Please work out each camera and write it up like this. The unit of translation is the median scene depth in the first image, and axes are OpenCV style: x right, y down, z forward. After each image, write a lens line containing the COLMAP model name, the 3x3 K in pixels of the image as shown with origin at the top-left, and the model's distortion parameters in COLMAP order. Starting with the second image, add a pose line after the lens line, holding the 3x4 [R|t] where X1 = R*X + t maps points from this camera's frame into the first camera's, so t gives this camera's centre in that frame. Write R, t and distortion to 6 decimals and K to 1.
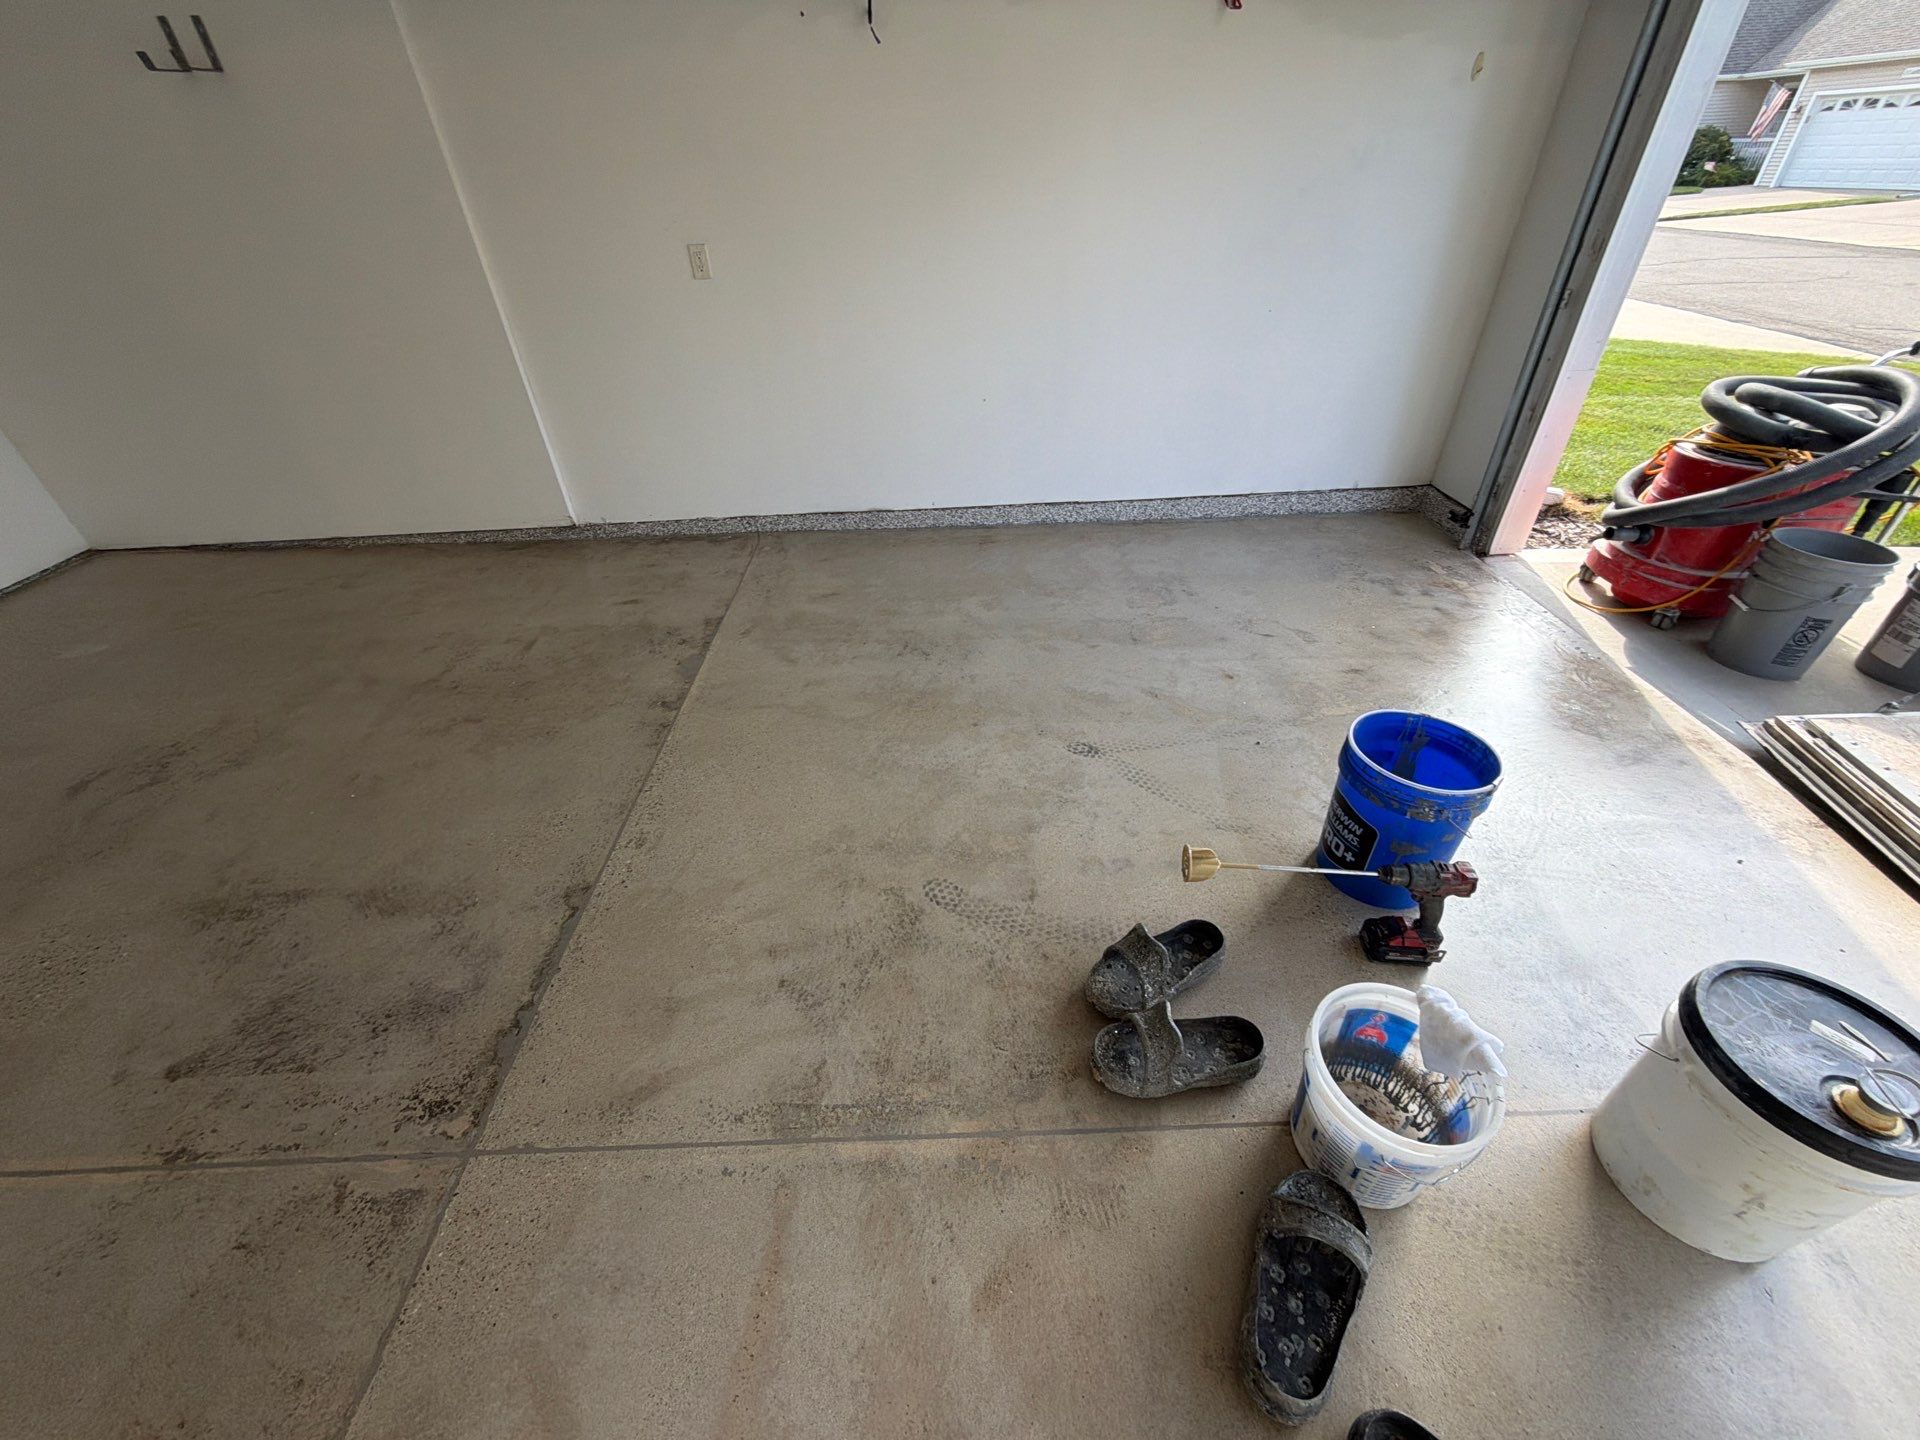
lens RADIAL K [[750.0, 0, 965.5], [0, 750.0, 742.2], [0, 0, 1]] dist [-0.000338, -0.000084]
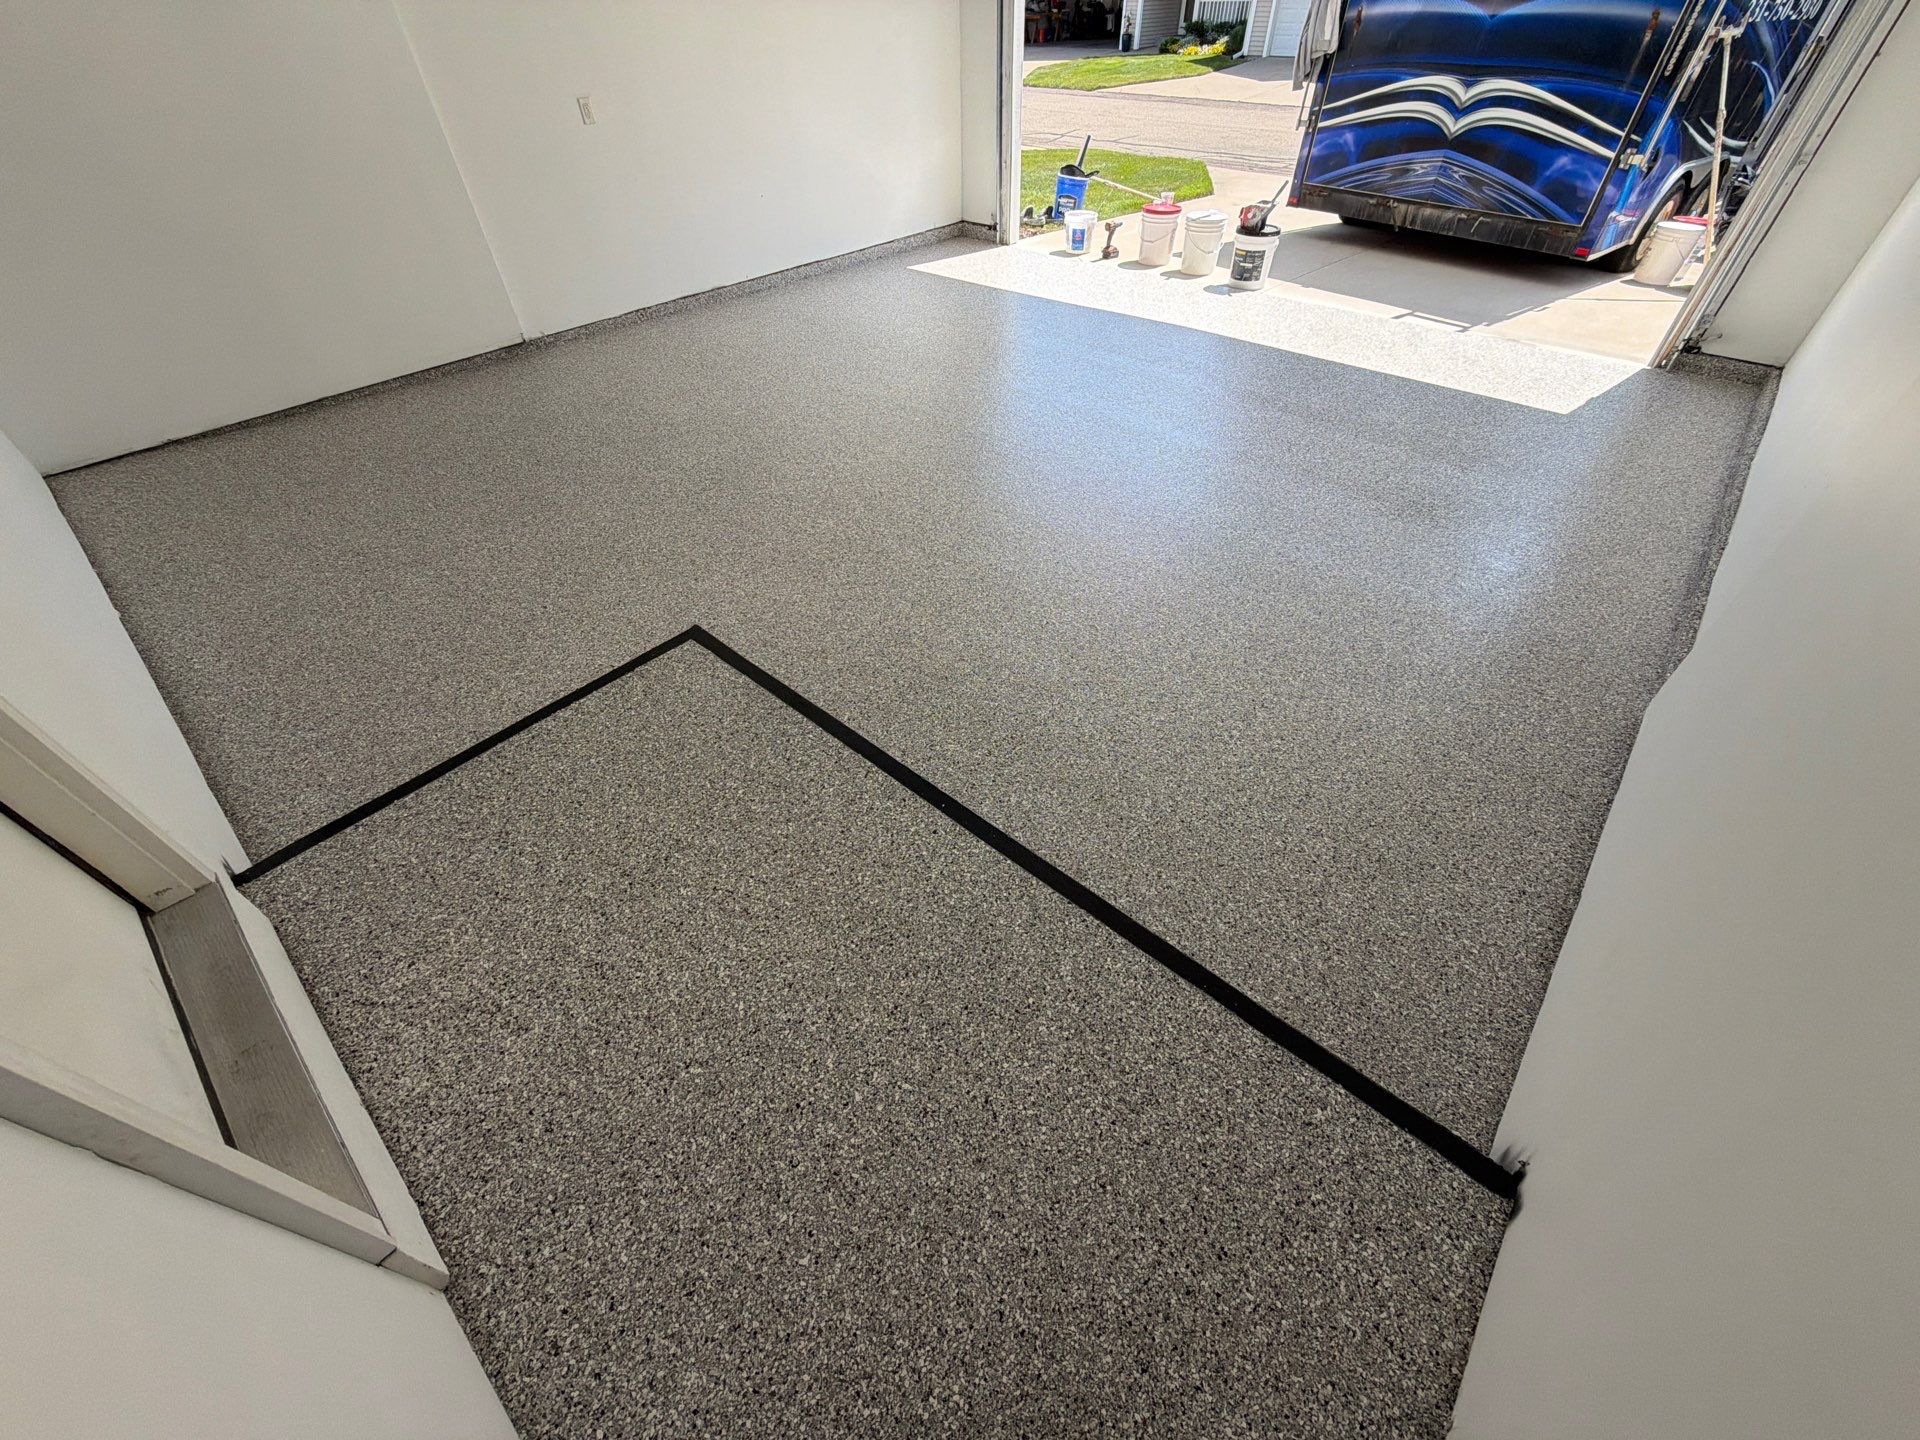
lens RADIAL K [[751.0, 0, 965.5], [0, 751.0, 743.6], [0, 0, 1]] dist [-0.000413, -0.000156]
pose [[0.686082, -0.501727, 0.526841, -2.026774], [0.443270, 0.862502, 0.244136, 0.656152], [-0.576891, 0.066036, 0.814147, -0.897027]]
